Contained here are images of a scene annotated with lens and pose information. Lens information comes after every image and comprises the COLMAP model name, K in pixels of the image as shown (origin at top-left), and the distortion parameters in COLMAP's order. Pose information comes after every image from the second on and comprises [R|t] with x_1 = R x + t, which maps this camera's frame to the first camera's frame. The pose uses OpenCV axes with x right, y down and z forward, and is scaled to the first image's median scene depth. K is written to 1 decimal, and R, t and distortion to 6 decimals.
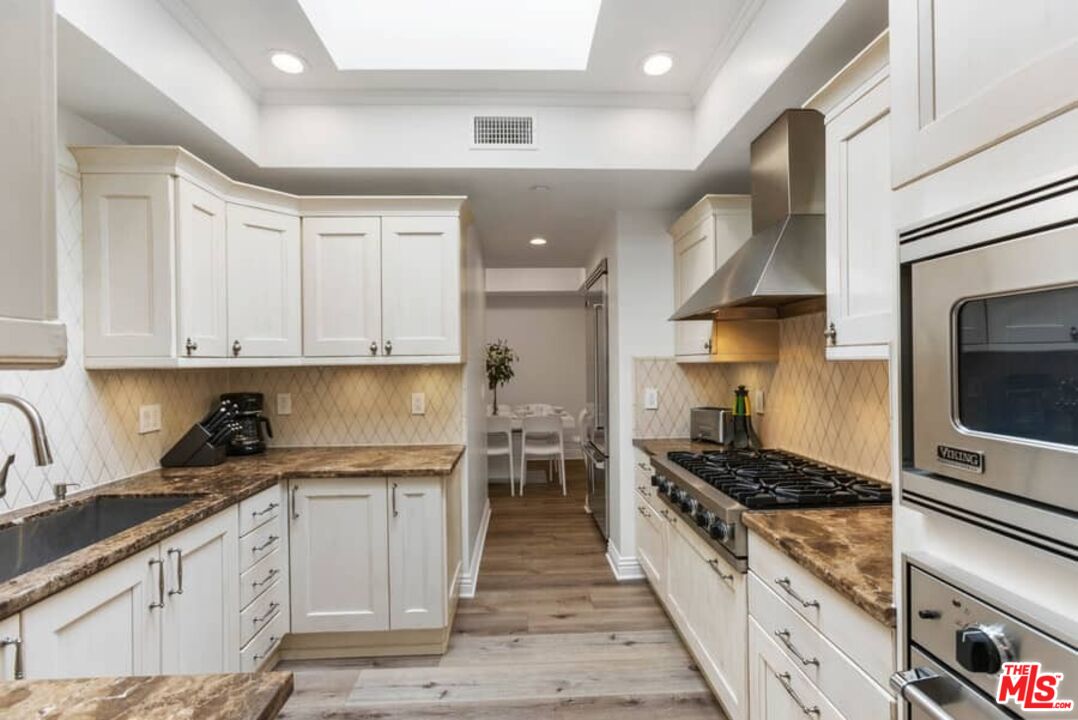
lens RADIAL K [[477.0, 0, 539.0], [0, 477.0, 360.0], [0, 0, 1]] dist [-0.010039, 0.001113]
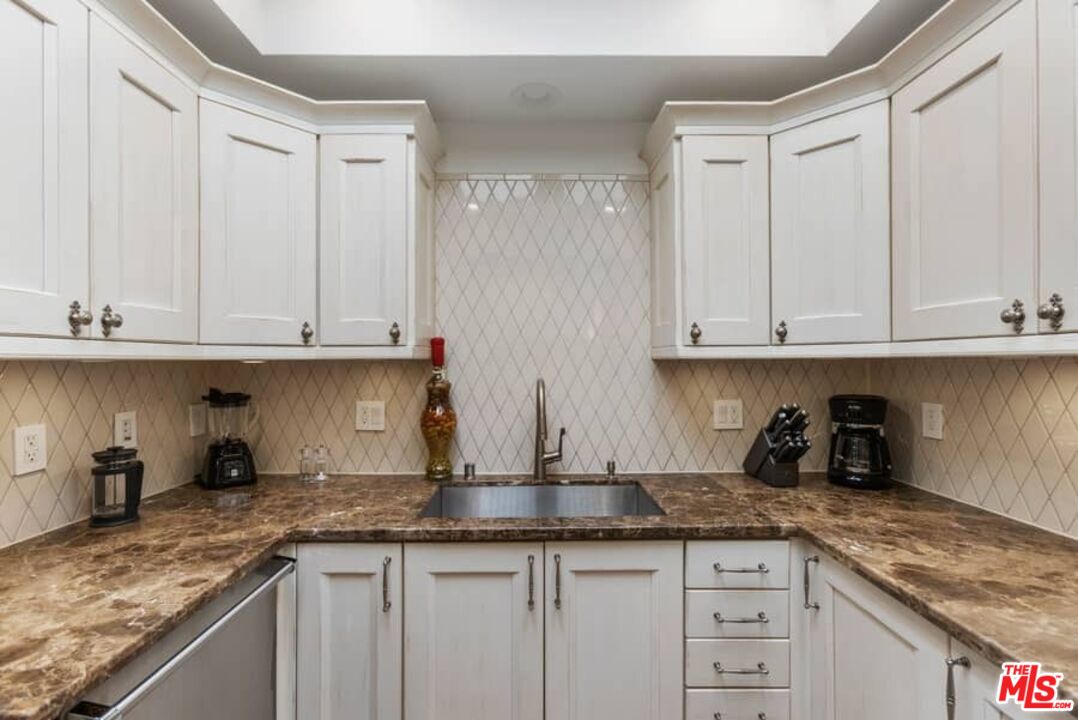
lens RADIAL K [[477.0, 0, 539.0], [0, 477.0, 360.0], [0, 0, 1]] dist [-0.010039, 0.001113]
pose [[-0.037757, 0.012975, -0.999203, 0.113975], [0.011564, 0.999854, 0.012547, 0.004158], [0.999220, -0.011081, -0.037901, 0.769913]]
